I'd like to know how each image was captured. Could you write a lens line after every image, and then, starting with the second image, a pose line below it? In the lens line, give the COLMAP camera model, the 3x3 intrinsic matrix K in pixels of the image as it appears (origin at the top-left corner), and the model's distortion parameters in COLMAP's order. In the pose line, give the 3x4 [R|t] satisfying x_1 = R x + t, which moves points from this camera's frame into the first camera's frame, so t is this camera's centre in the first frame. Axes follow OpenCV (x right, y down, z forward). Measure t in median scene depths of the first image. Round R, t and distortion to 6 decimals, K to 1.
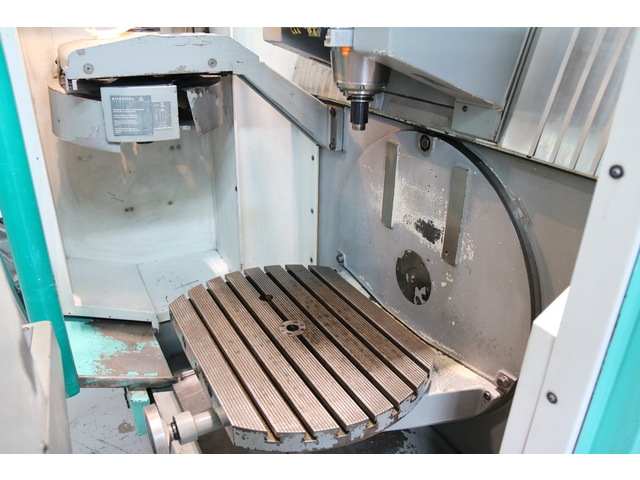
lens RADIAL K [[498.2, 0, 317.4], [0, 498.2, 252.5], [0, 0, 1]] dist [-0.113794, 0.070915]
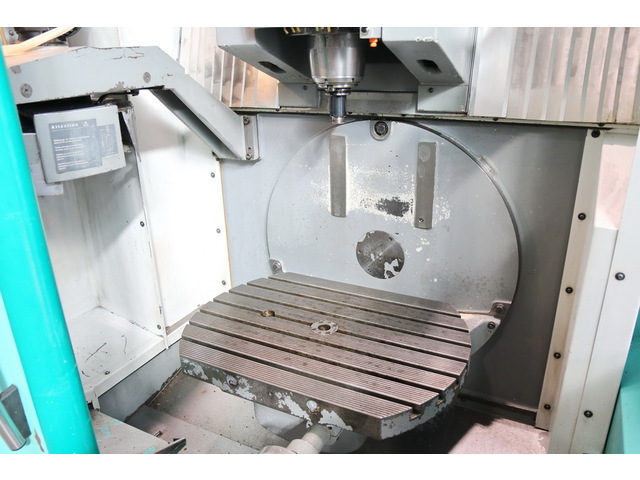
lens RADIAL K [[512.3, 0, 313.4], [0, 512.3, 251.9], [0, 0, 1]] dist [-0.120428, 0.089895]
pose [[0.836364, -0.245129, 0.490313, -0.495145], [0.274228, 0.961577, 0.012964, -0.010952], [-0.474651, 0.123615, 0.871450, 0.102617]]
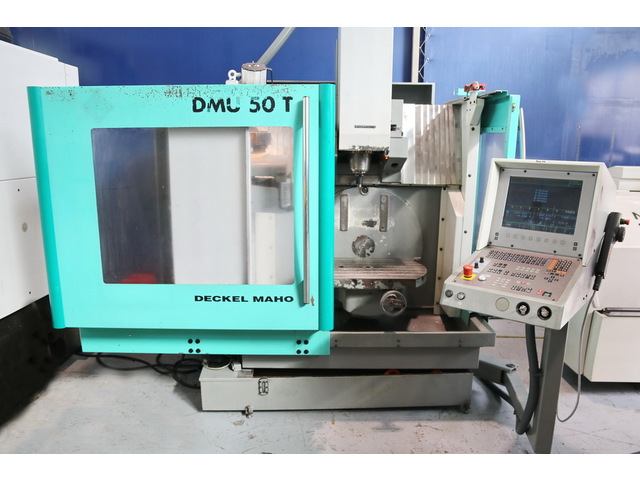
lens RADIAL K [[498.2, 0, 317.7], [0, 498.2, 256.2], [0, 0, 1]] dist [-0.113794, 0.070915]
pose [[0.493003, -0.209848, 0.844341, -2.068180], [0.375063, 0.926929, 0.011378, -0.016837], [-0.785032, 0.311072, 0.535686, -0.113978]]
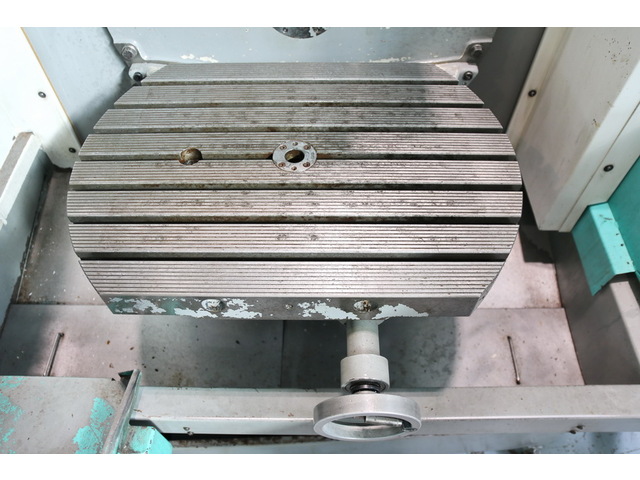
lens RADIAL K [[498.2, 0, 316.9], [0, 498.2, 256.0], [0, 0, 1]] dist [-0.113794, 0.070915]
pose [[0.492662, -0.728314, 0.476281, -0.397618], [0.389368, 0.673957, 0.627834, -0.134732], [-0.778252, -0.123862, 0.615615, 0.543834]]
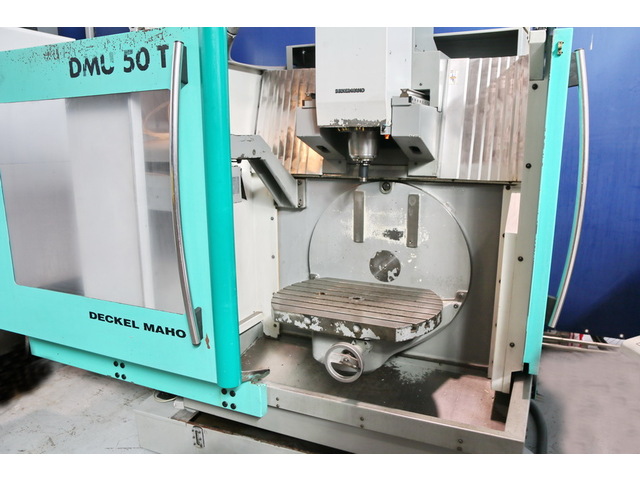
lens RADIAL K [[498.2, 0, 318.7], [0, 498.2, 255.8], [0, 0, 1]] dist [-0.113794, 0.070915]
pose [[0.812121, -0.154790, 0.562583, -0.994467], [0.268943, 0.954946, -0.125490, 0.177658], [-0.517811, 0.253216, 0.817161, -0.302654]]
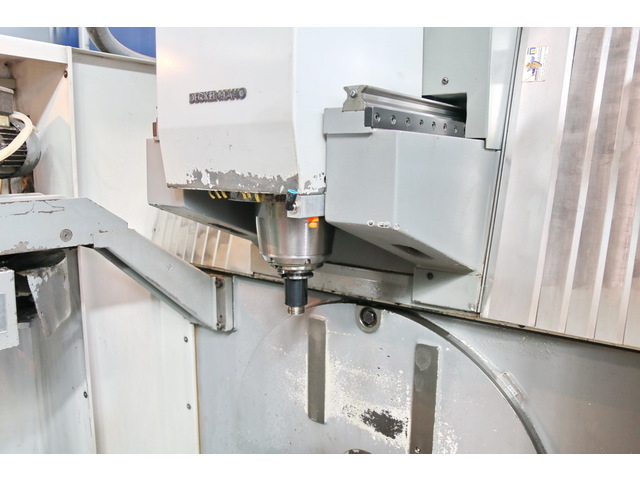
lens RADIAL K [[530.7, 0, 318.8], [0, 530.7, 252.5], [0, 0, 1]] dist [-0.113381, 0.065696]
pose [[0.920226, -0.071363, 0.384826, -0.171079], [0.173235, 0.955944, -0.236981, -0.121339], [-0.350960, 0.284742, 0.892048, 0.202486]]
